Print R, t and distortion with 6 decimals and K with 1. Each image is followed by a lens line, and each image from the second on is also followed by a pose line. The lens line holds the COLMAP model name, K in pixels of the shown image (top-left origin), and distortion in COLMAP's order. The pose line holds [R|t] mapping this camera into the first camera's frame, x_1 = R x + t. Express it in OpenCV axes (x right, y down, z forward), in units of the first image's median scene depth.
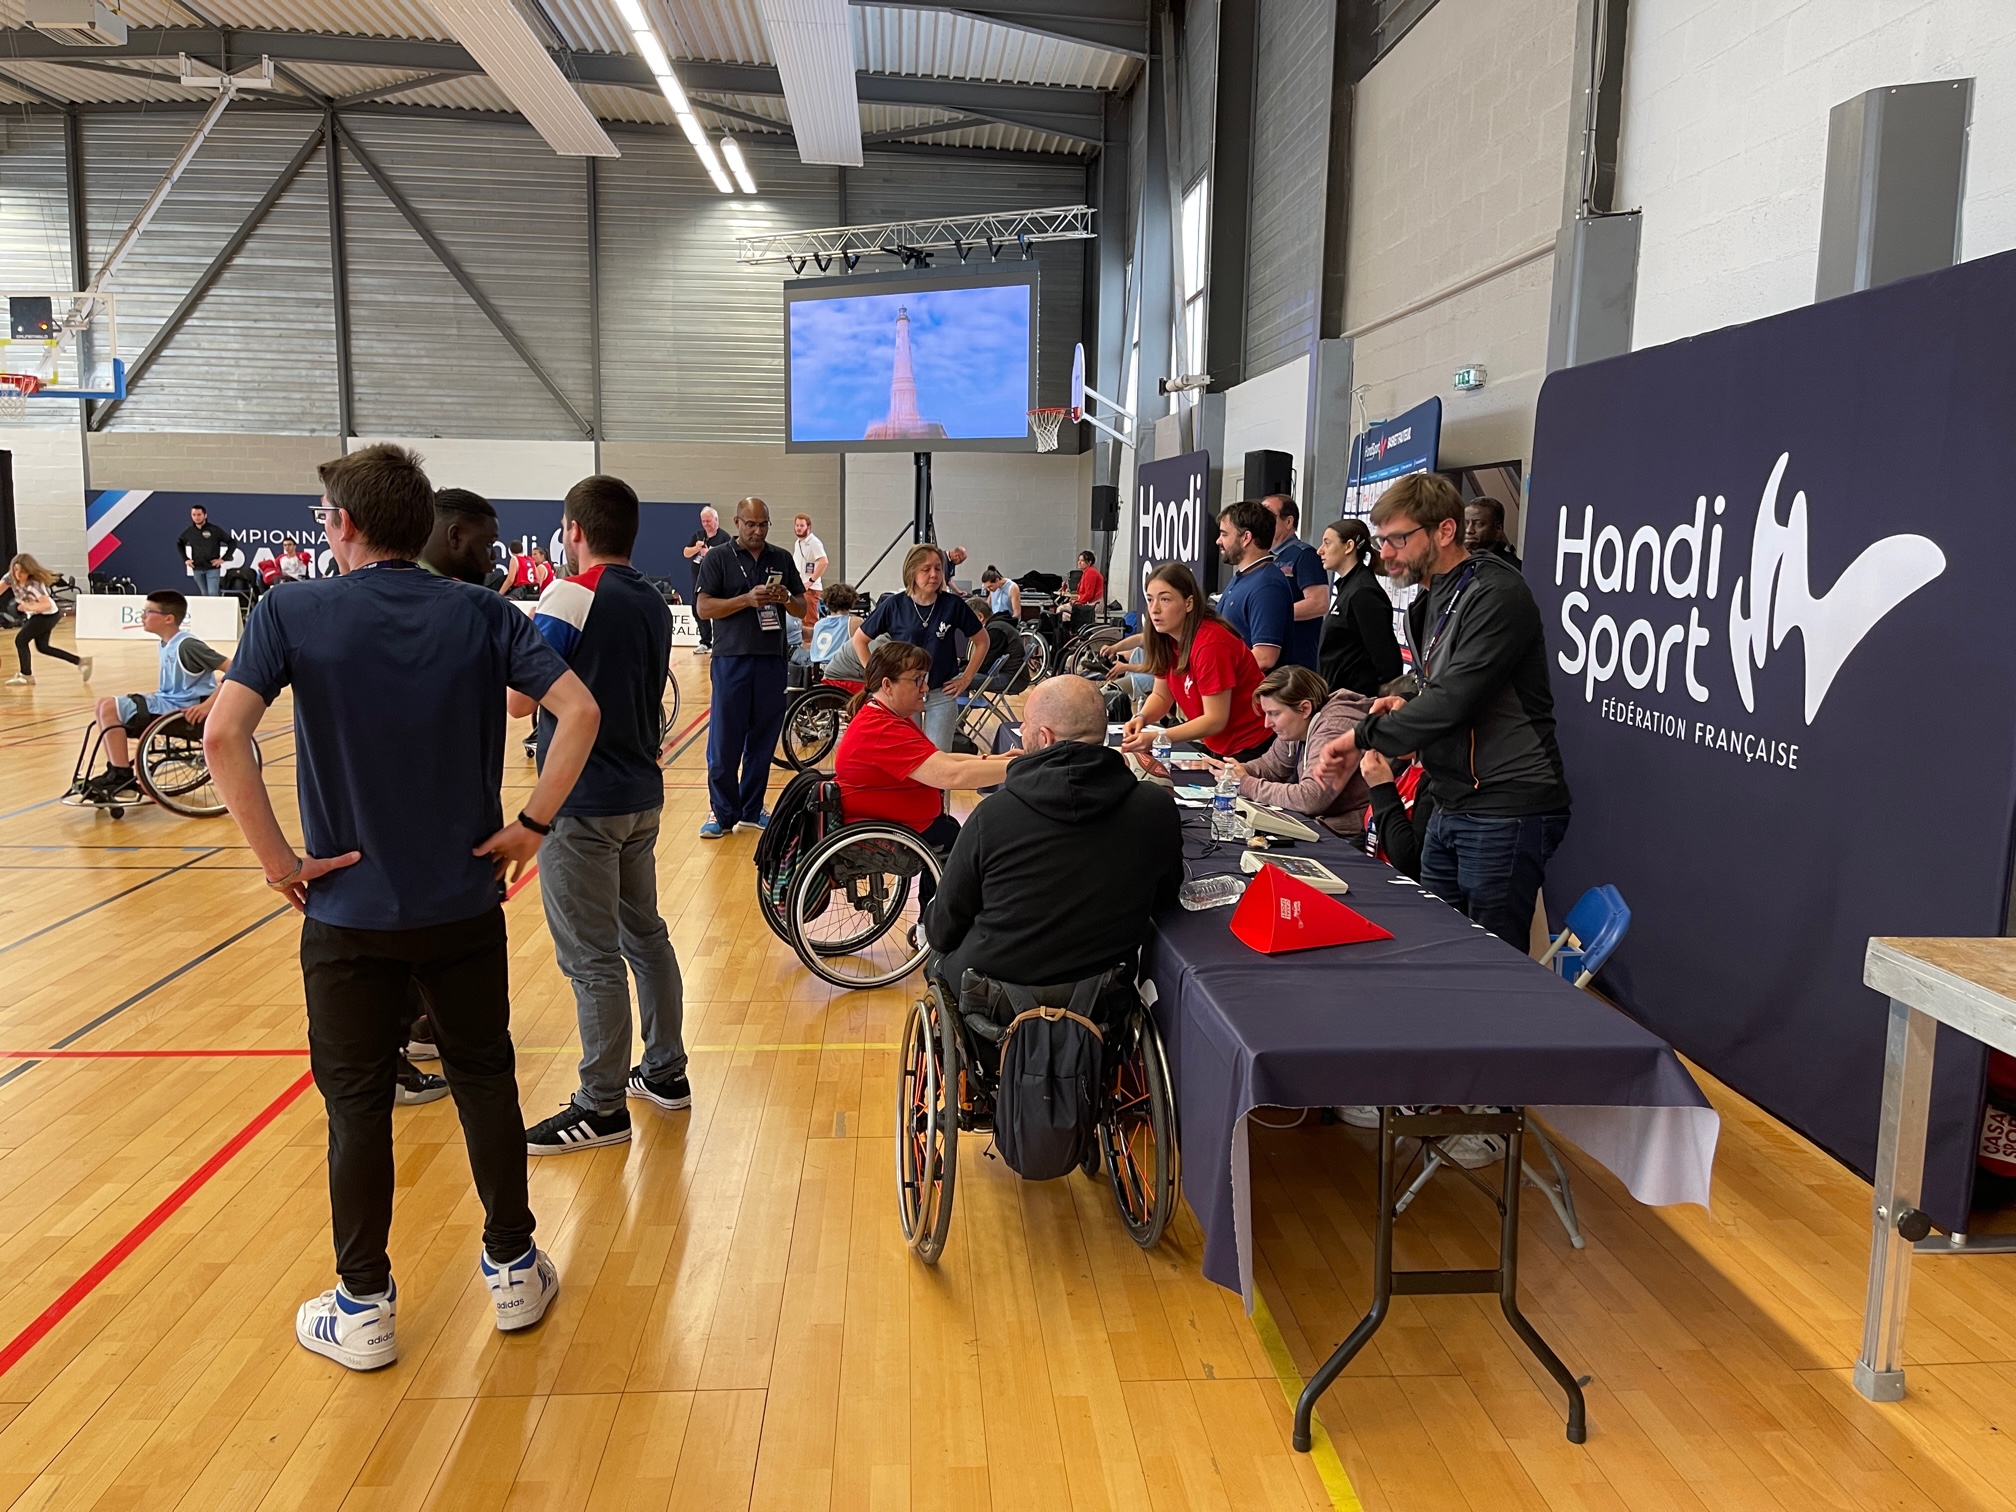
lens RADIAL K [[1527.5, 0, 1007.4], [0, 1527.5, 754.8], [0, 0, 1]] dist [0.029378, -0.063962]
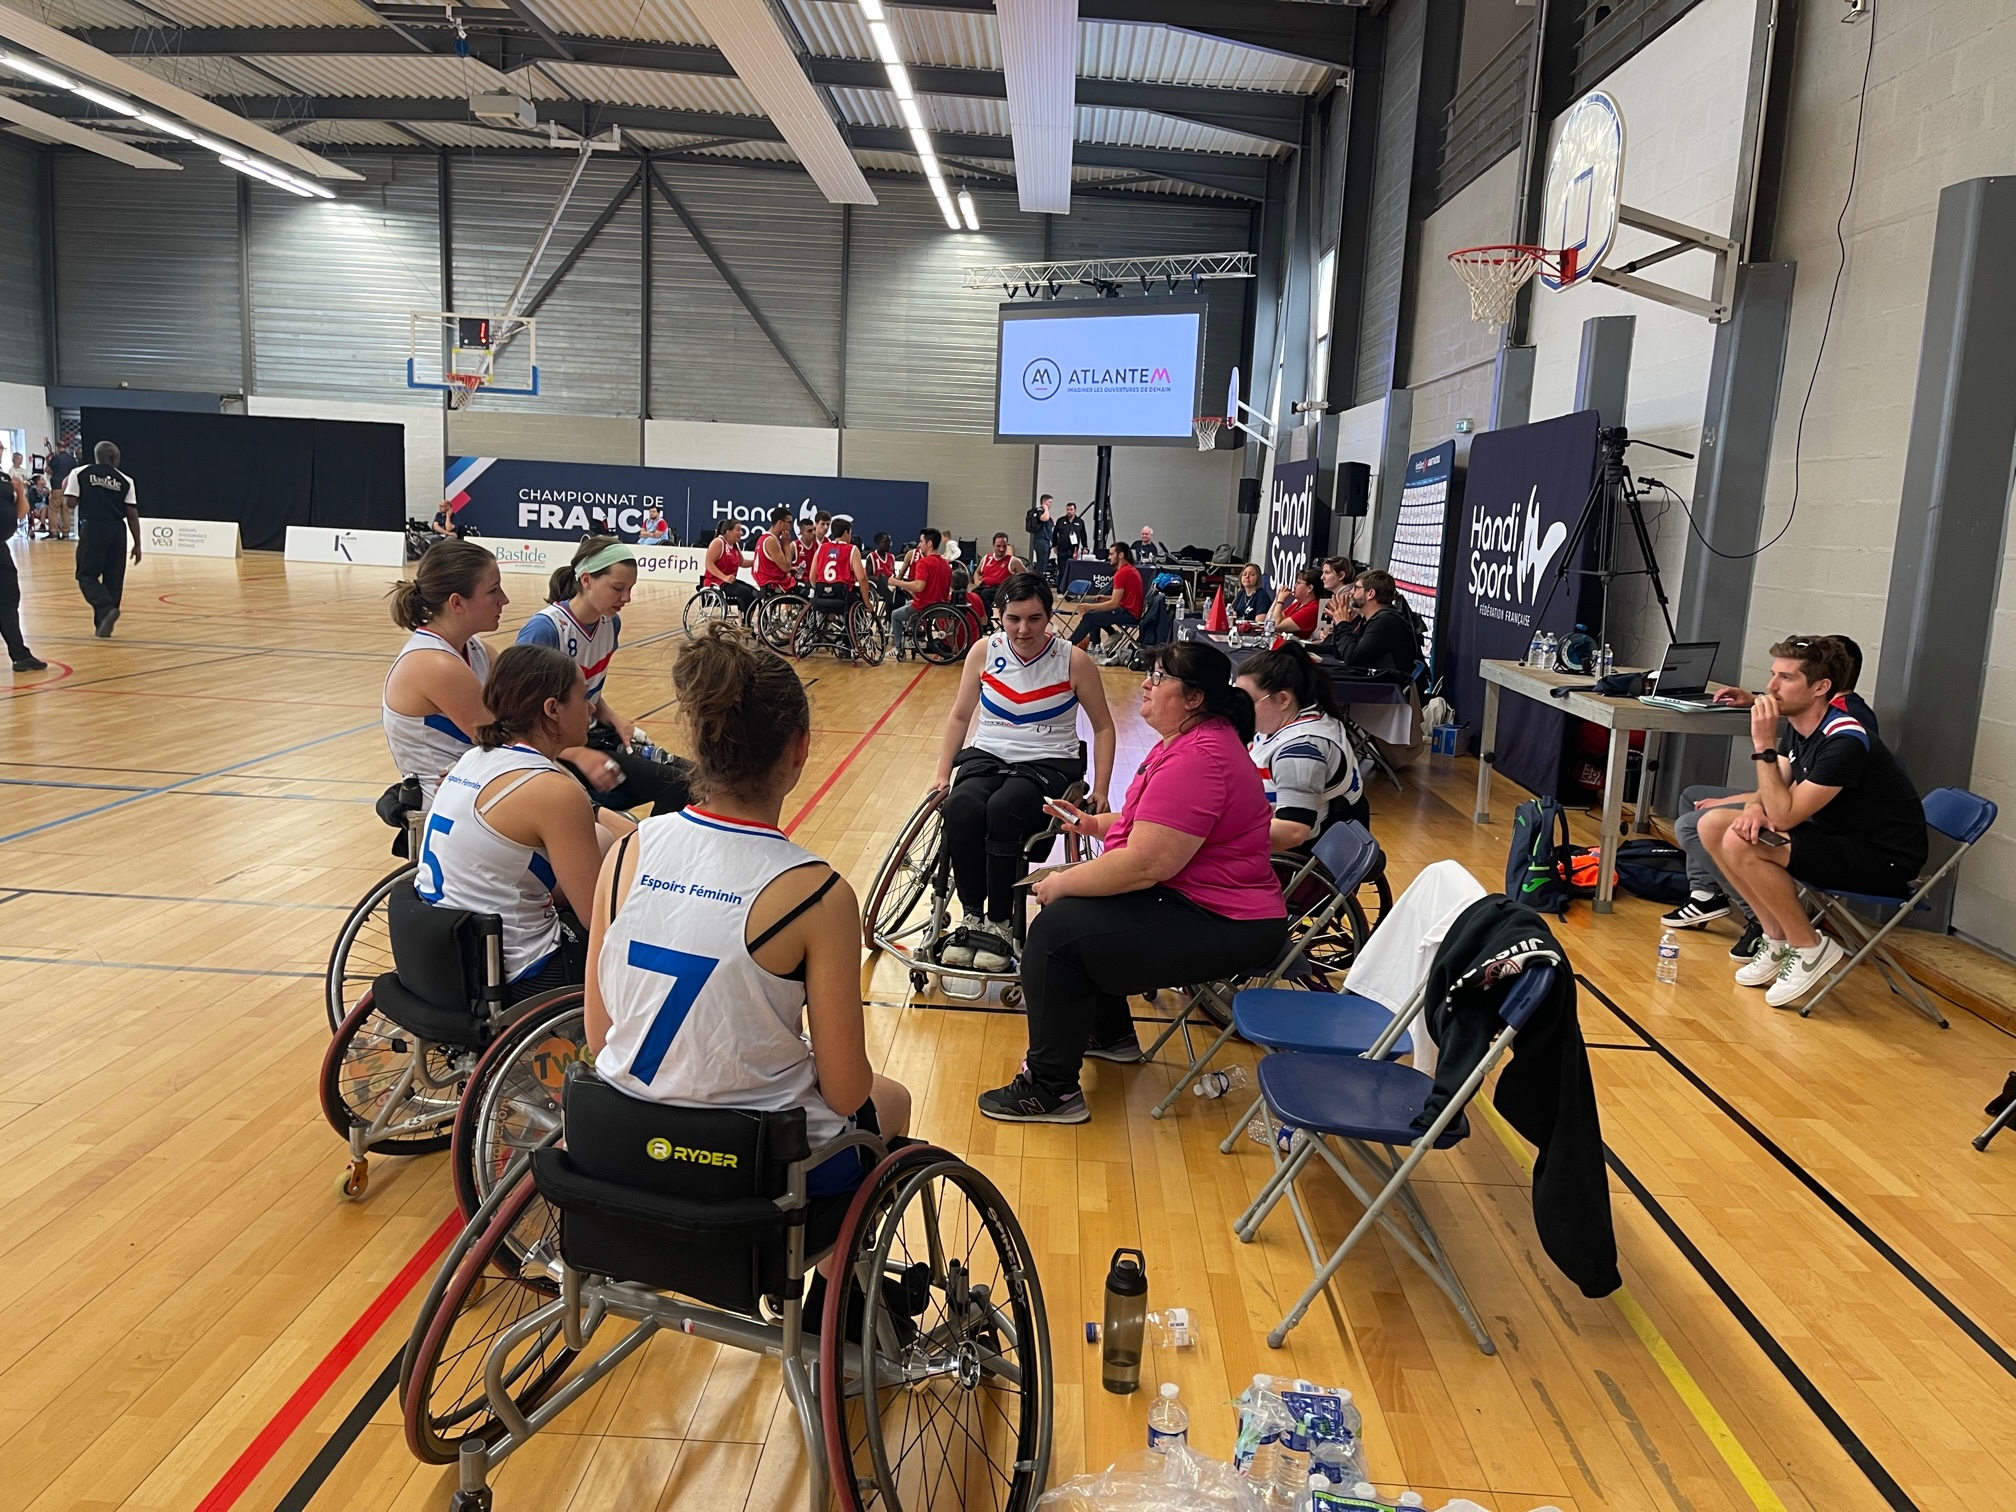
lens RADIAL K [[1527.5, 0, 1008.1], [0, 1527.5, 765.6], [0, 0, 1]] dist [0.029378, -0.063962]
pose [[0.994426, 0.048447, -0.093646, -0.005371], [-0.046605, 0.998676, 0.021762, 0.037761], [0.094576, -0.017276, 0.995368, -0.247700]]
